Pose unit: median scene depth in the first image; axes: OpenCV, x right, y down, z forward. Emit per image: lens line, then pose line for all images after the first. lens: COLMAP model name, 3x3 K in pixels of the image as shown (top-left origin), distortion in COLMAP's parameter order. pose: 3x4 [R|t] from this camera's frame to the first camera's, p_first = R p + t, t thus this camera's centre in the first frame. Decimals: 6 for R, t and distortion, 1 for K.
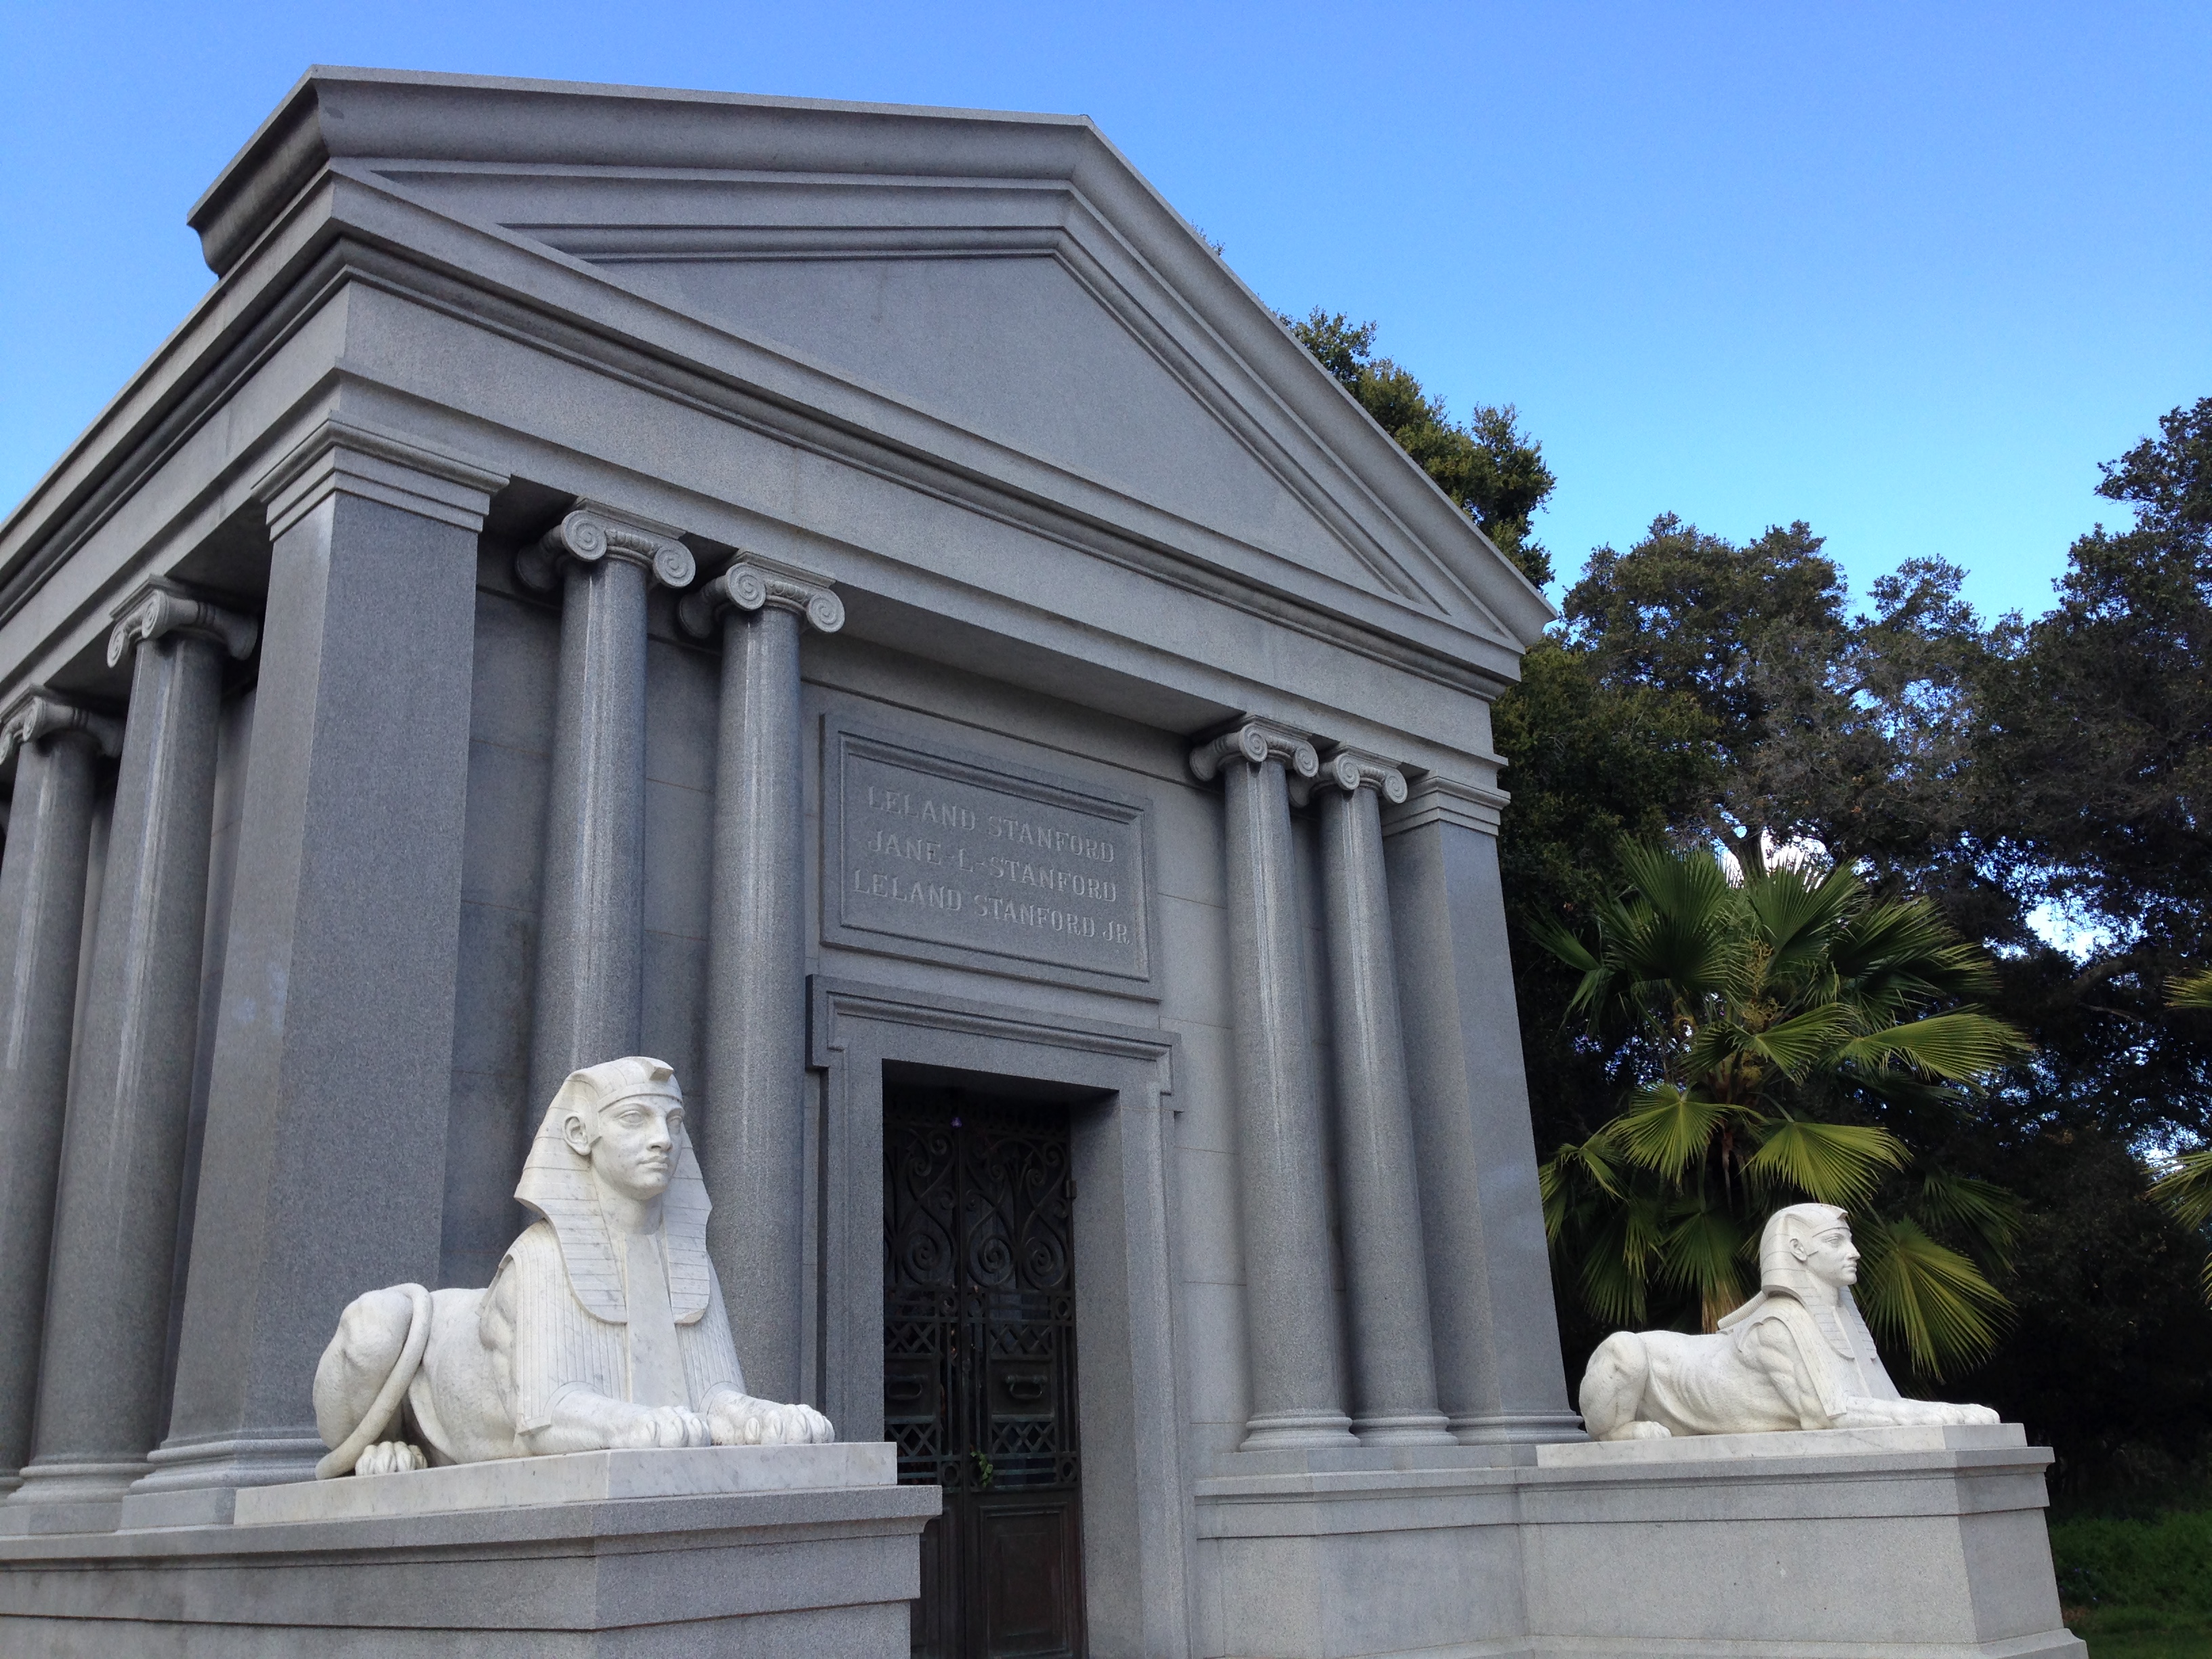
lens RADIAL K [[2048.0, 0, 1092.3], [0, 2048.0, 824.0], [0, 0, 1]] dist [0.090935, -0.104276]
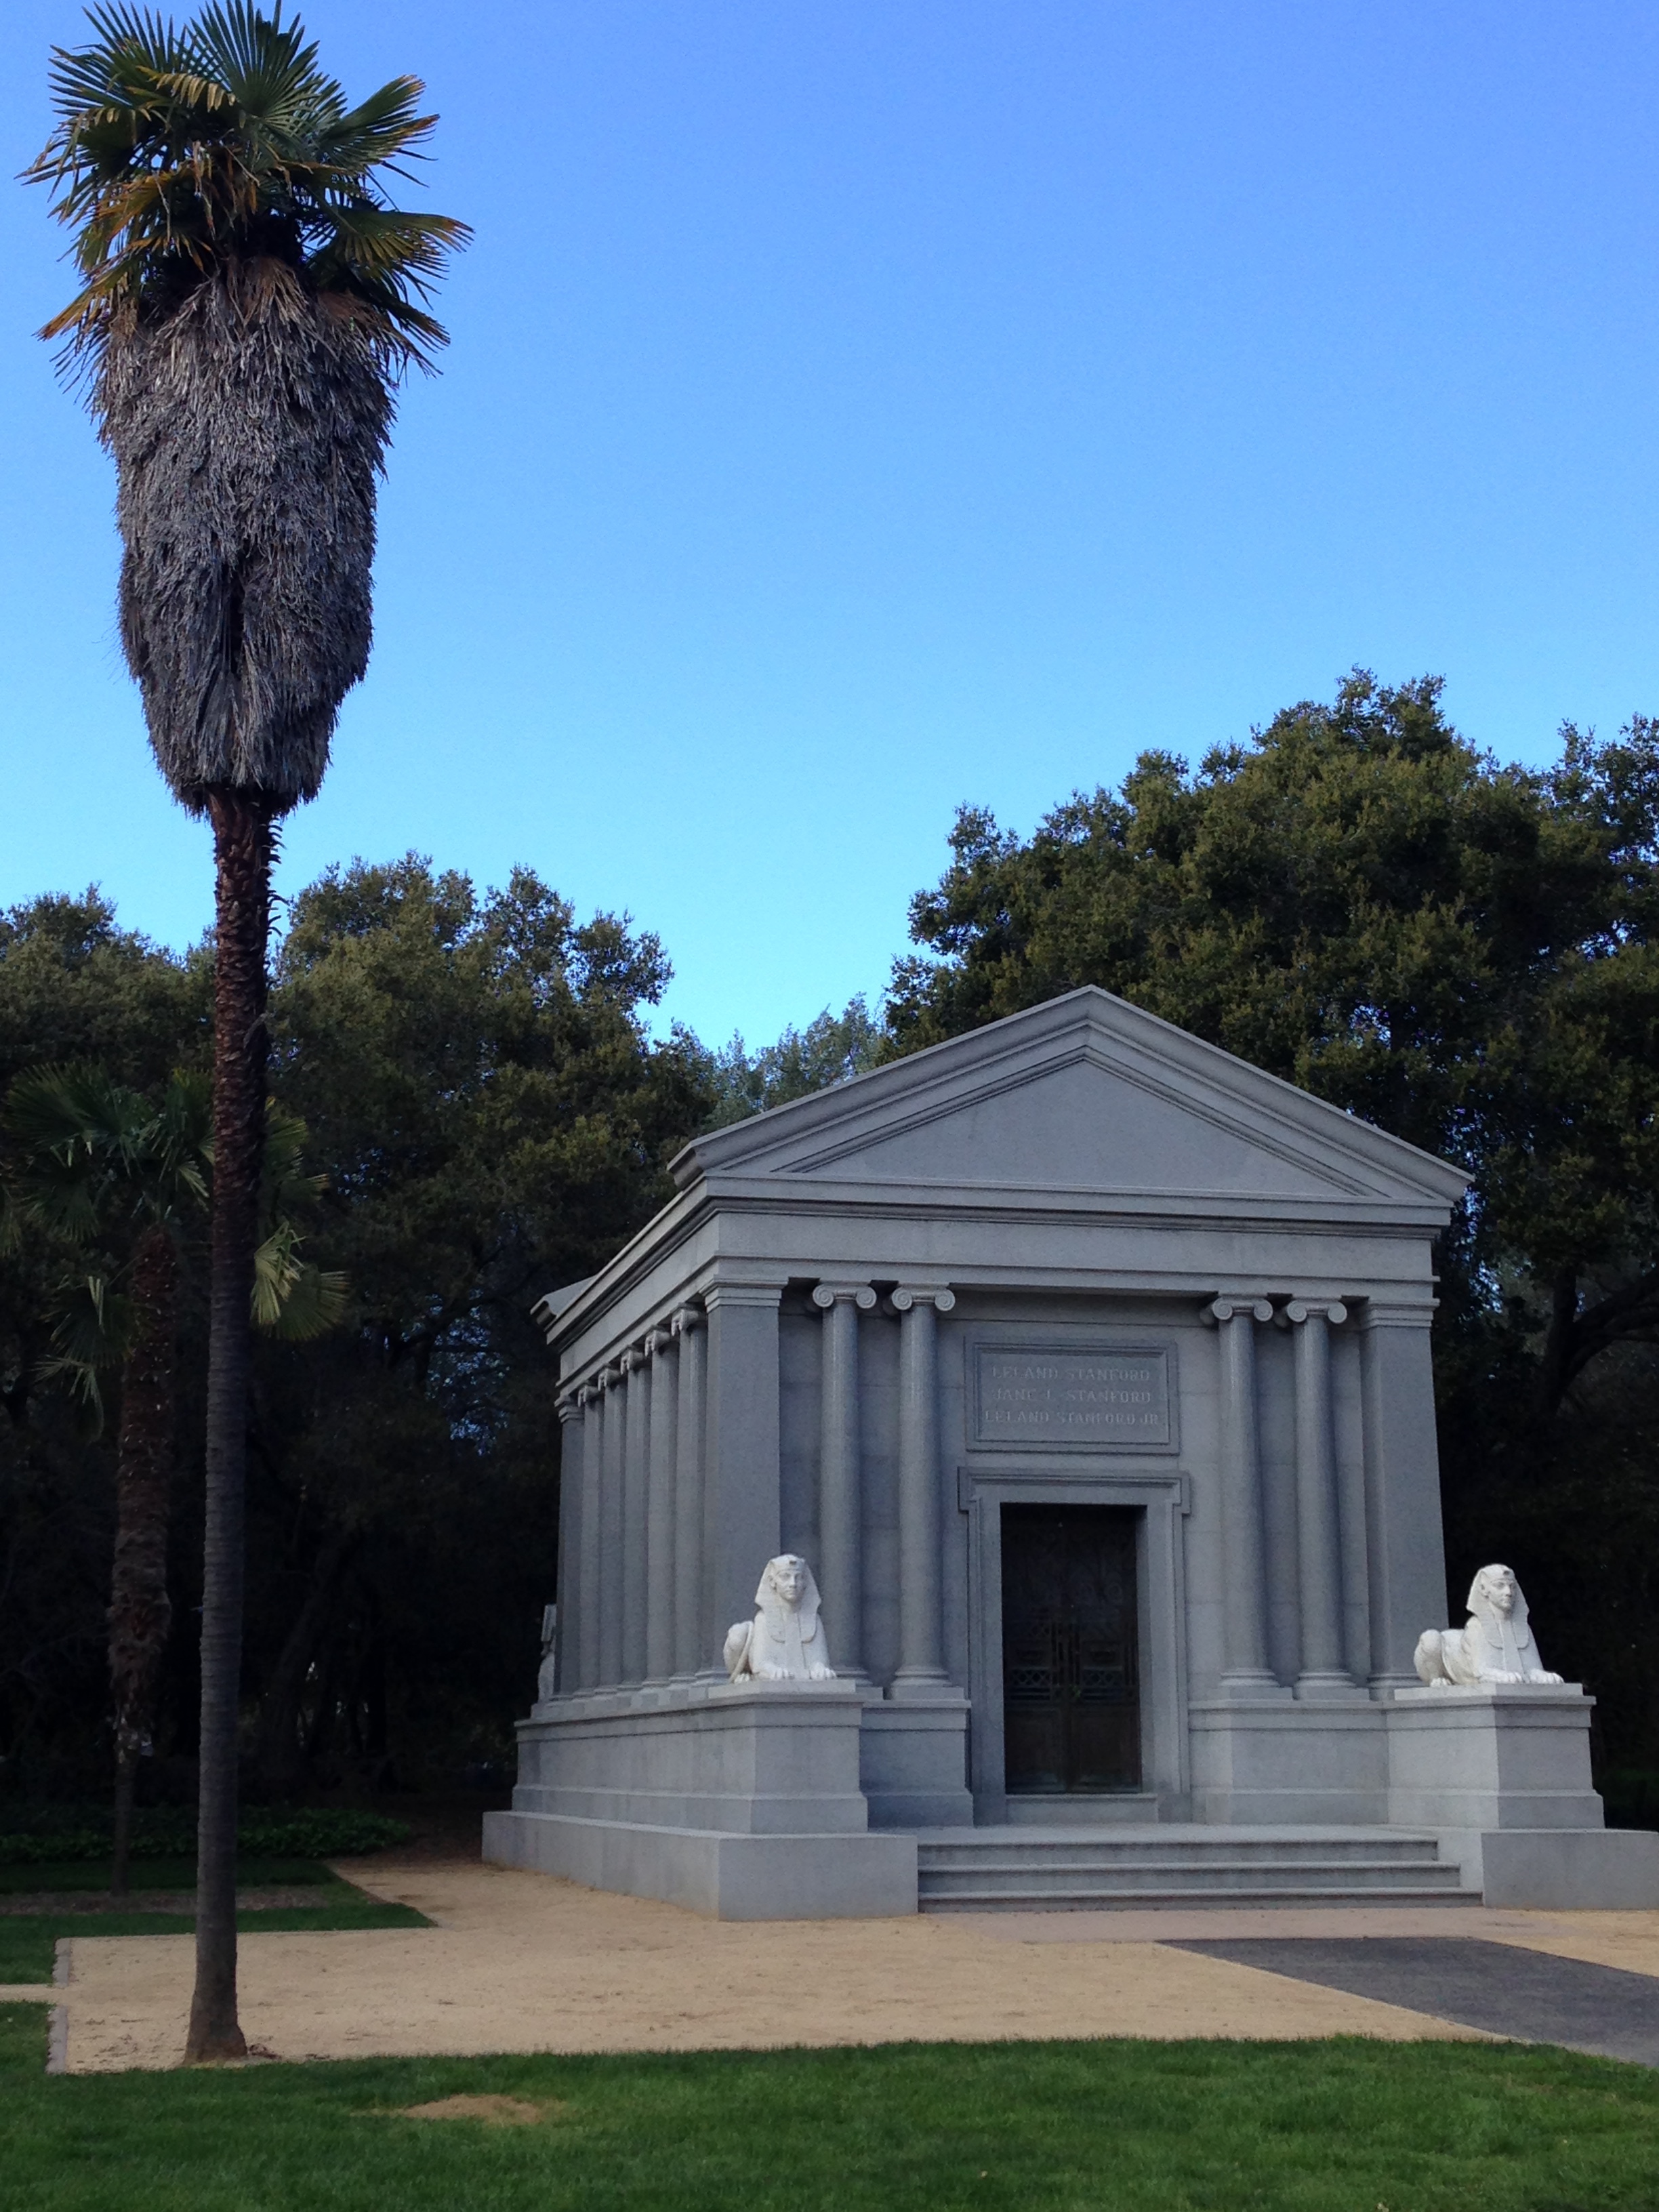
lens RADIAL K [[2818.5, 0, 744.6], [0, 2818.5, 1097.4], [0, 0, 1]] dist [0.015867, 0.137321]
pose [[0.863625, -0.076750, -0.498258, 1.154421], [0.123539, 0.990428, 0.061567, -0.512082], [0.488763, -0.114725, 0.864840, -1.599329]]
